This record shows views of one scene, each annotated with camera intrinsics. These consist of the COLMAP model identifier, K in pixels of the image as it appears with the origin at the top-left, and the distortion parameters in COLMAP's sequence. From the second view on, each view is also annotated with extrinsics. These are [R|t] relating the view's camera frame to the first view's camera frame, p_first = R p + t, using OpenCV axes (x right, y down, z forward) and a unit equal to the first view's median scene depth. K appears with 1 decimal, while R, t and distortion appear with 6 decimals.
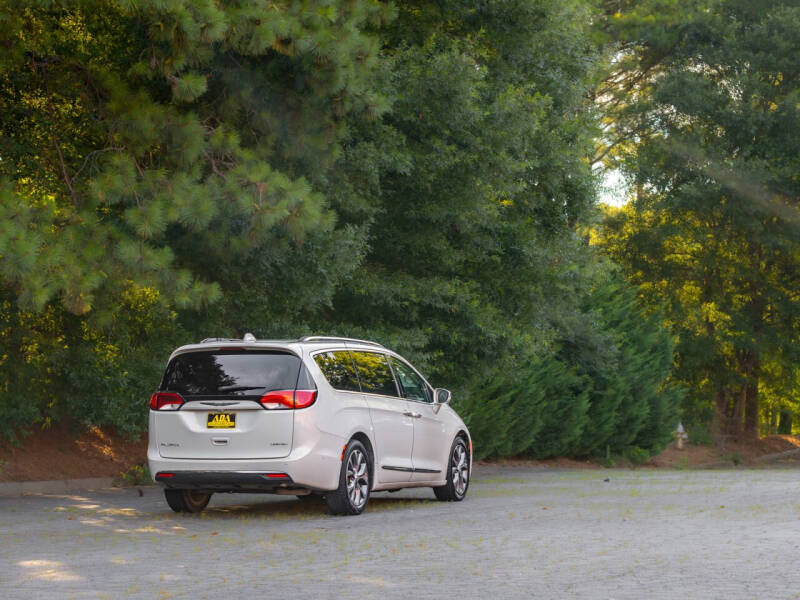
lens RADIAL K [[2317.6, 0, 400.4], [0, 2317.6, 269.7], [0, 0, 1]] dist [0.224150, -0.407746]
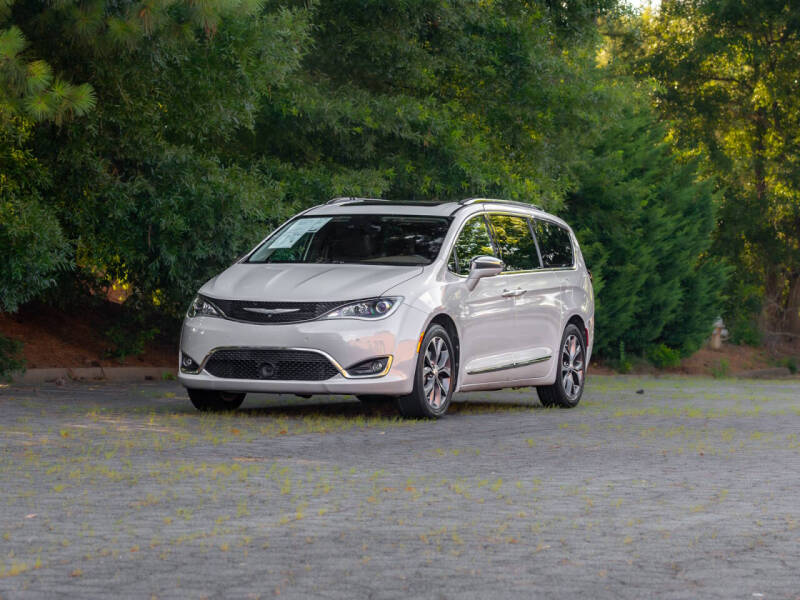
lens RADIAL K [[2803.8, 0, 401.1], [0, 2803.8, 317.7], [0, 0, 1]] dist [0.123056, -0.540725]
pose [[0.998690, 0.025272, 0.044488, -0.017976], [-0.028236, 0.997332, 0.067315, 0.011777], [-0.042668, -0.068483, 0.996739, 0.142103]]
